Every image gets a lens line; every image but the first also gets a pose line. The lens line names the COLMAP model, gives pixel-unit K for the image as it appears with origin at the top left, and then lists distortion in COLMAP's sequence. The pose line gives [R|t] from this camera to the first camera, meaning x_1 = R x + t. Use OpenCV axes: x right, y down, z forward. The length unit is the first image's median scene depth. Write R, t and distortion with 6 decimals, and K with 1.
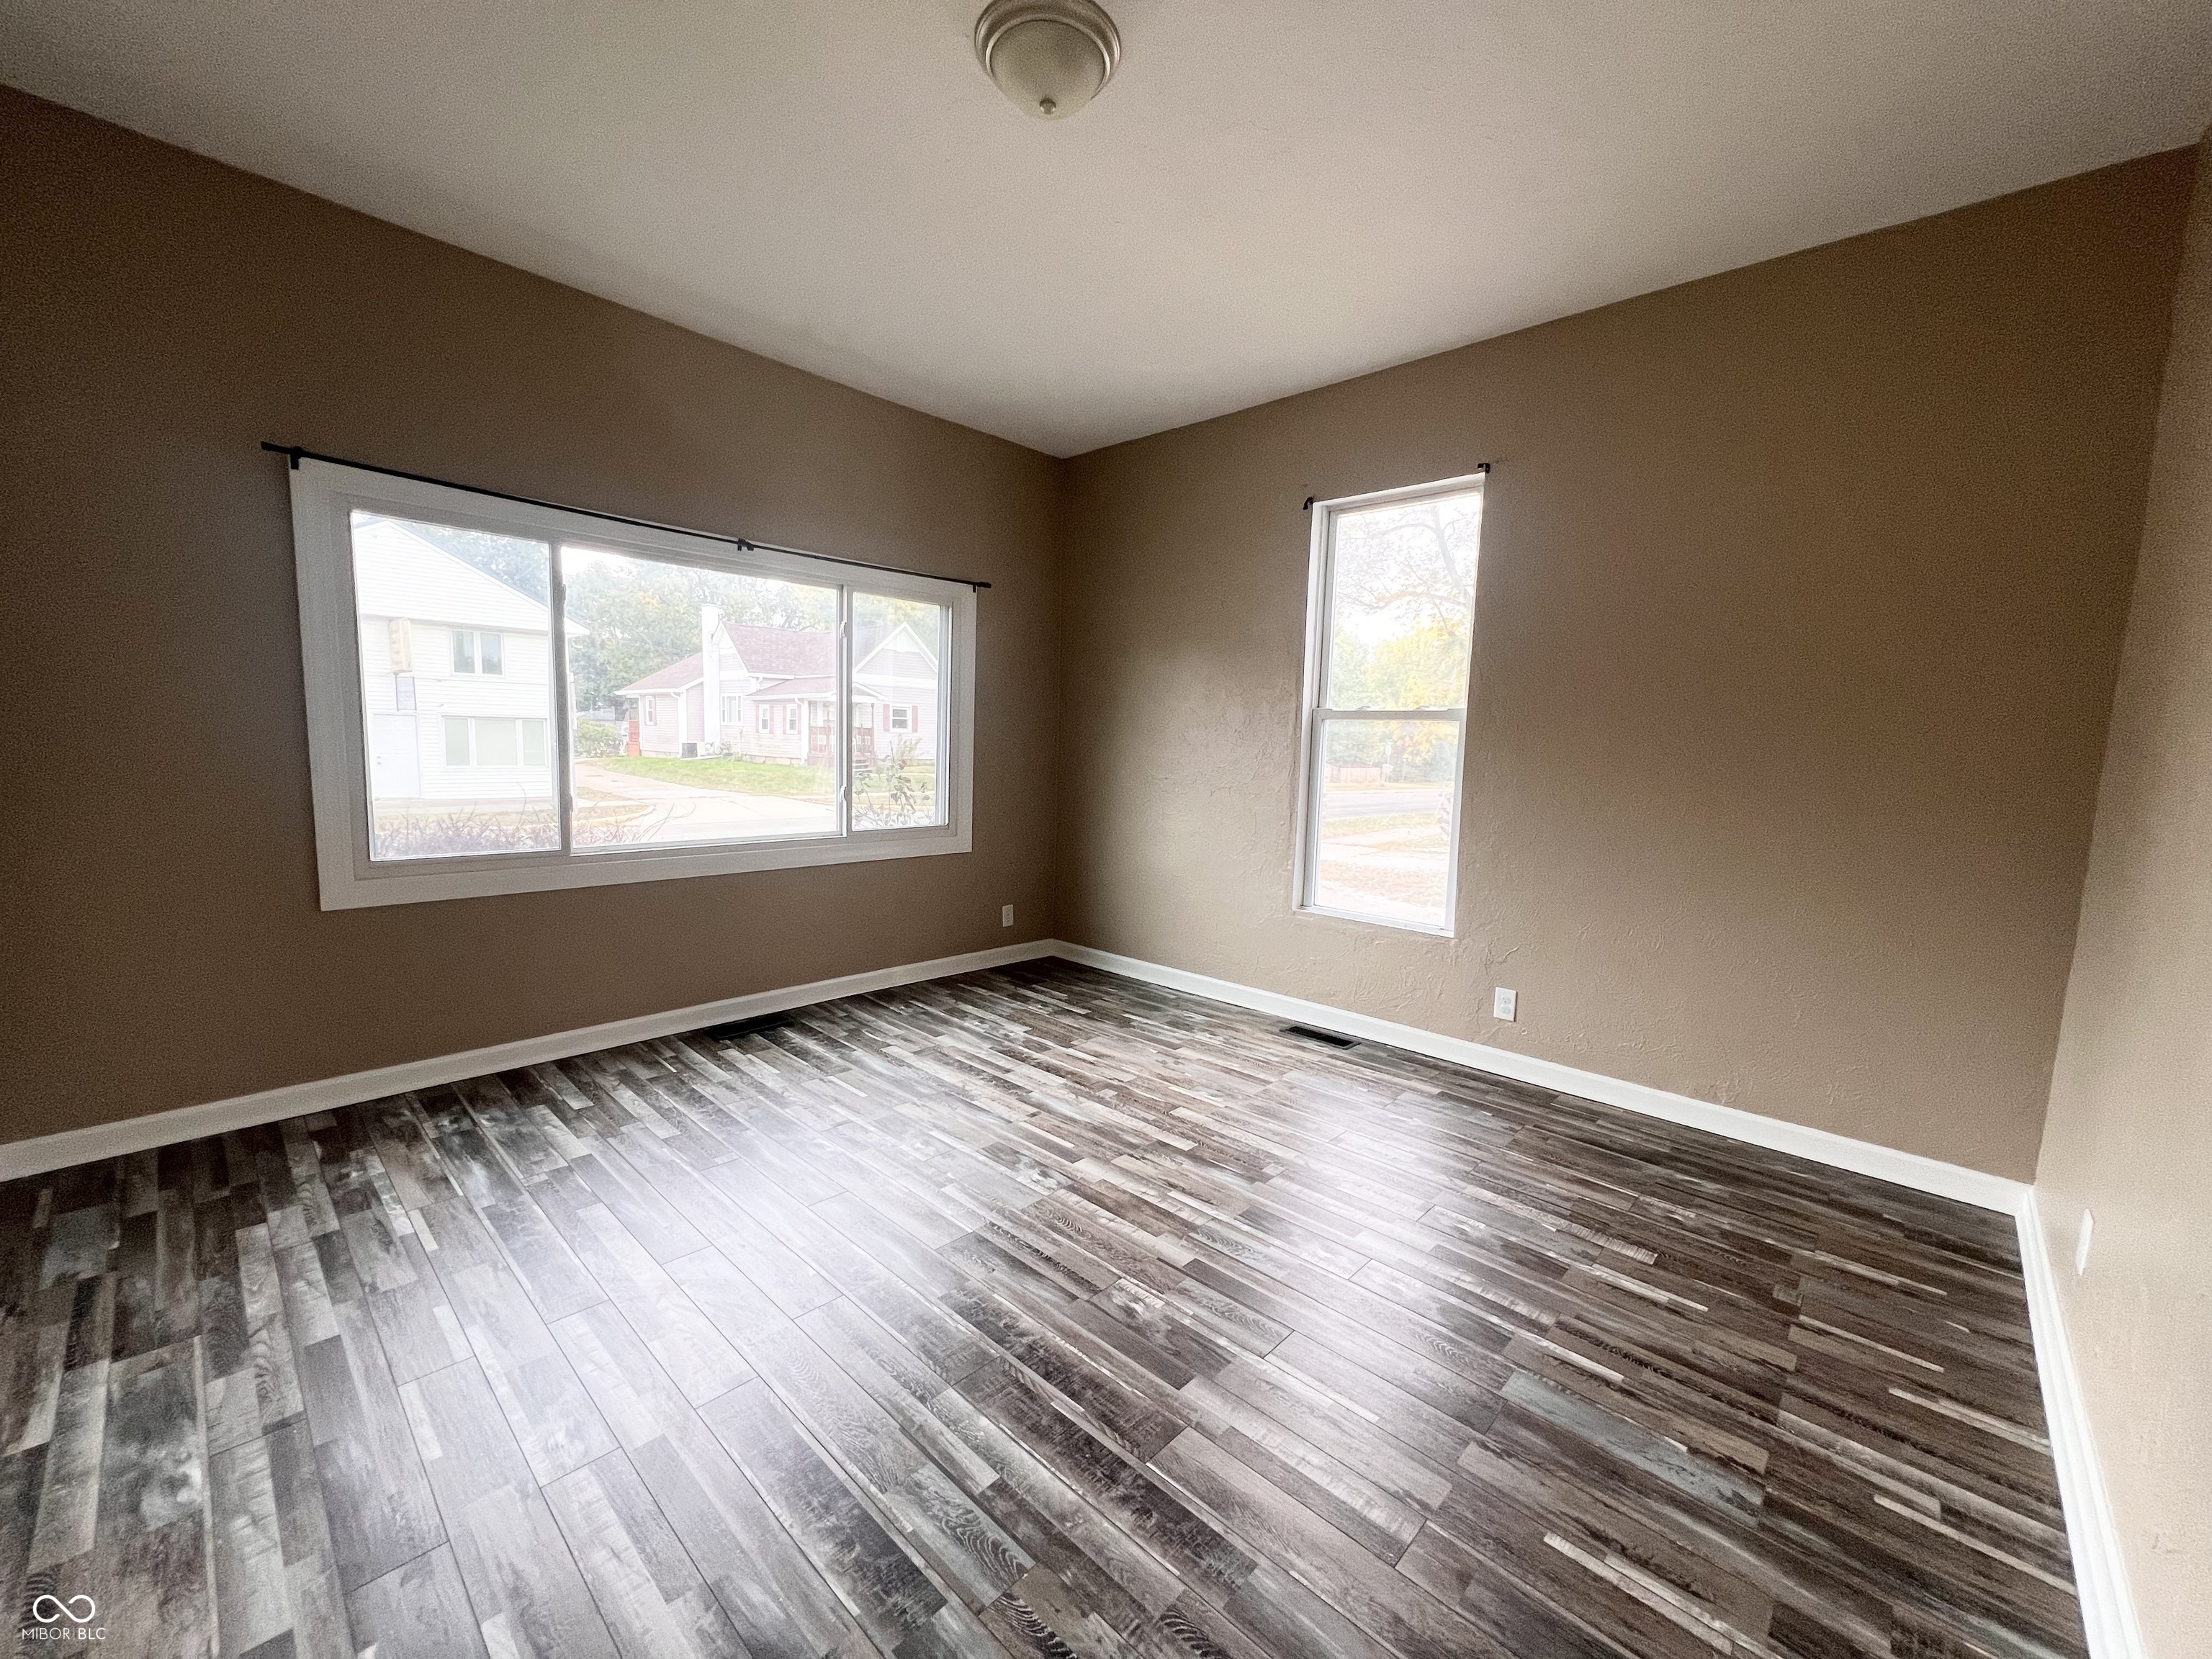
lens RADIAL K [[883.8, 0, 1109.4], [0, 883.8, 834.5], [0, 0, 1]] dist [-0.001191, 0.000556]
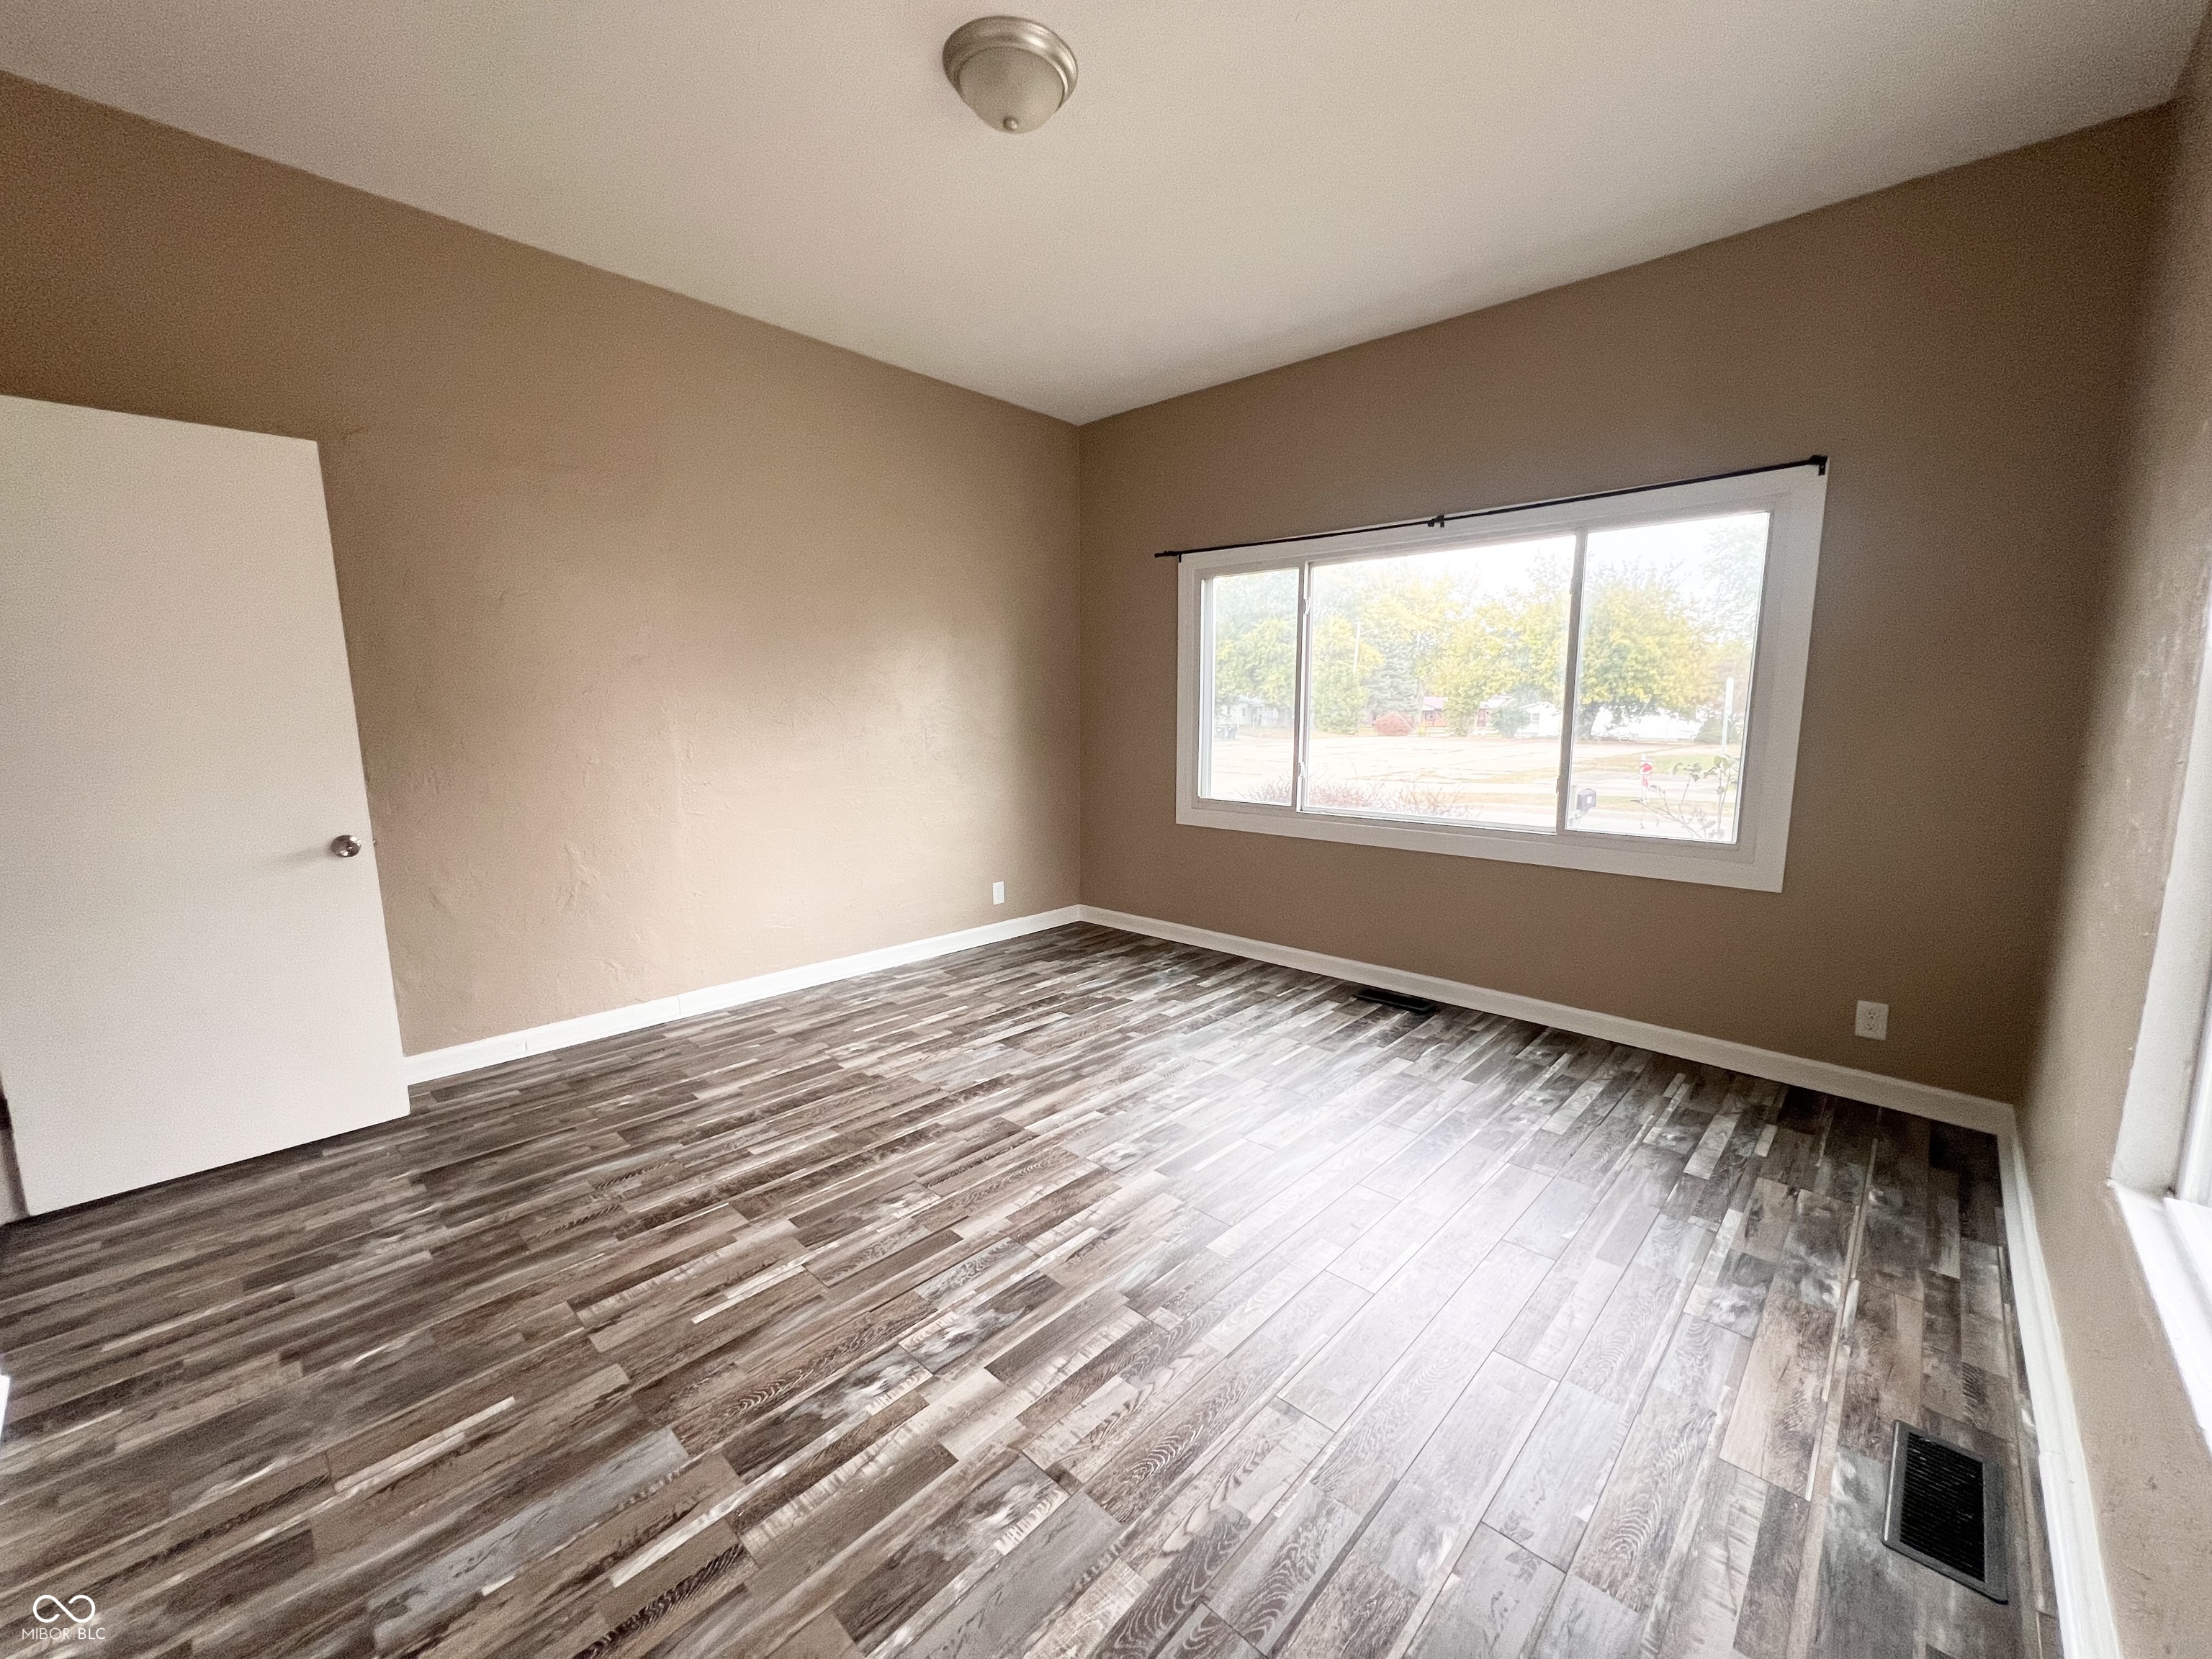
lens RADIAL K [[883.8, 0, 1109.4], [0, 883.8, 834.5], [0, 0, 1]] dist [-0.001191, 0.000556]
pose [[-0.000854, 0.112957, -0.993600, 0.795214], [-0.109604, 0.987603, 0.112369, -0.068309], [0.993975, 0.108998, 0.011537, 0.862479]]
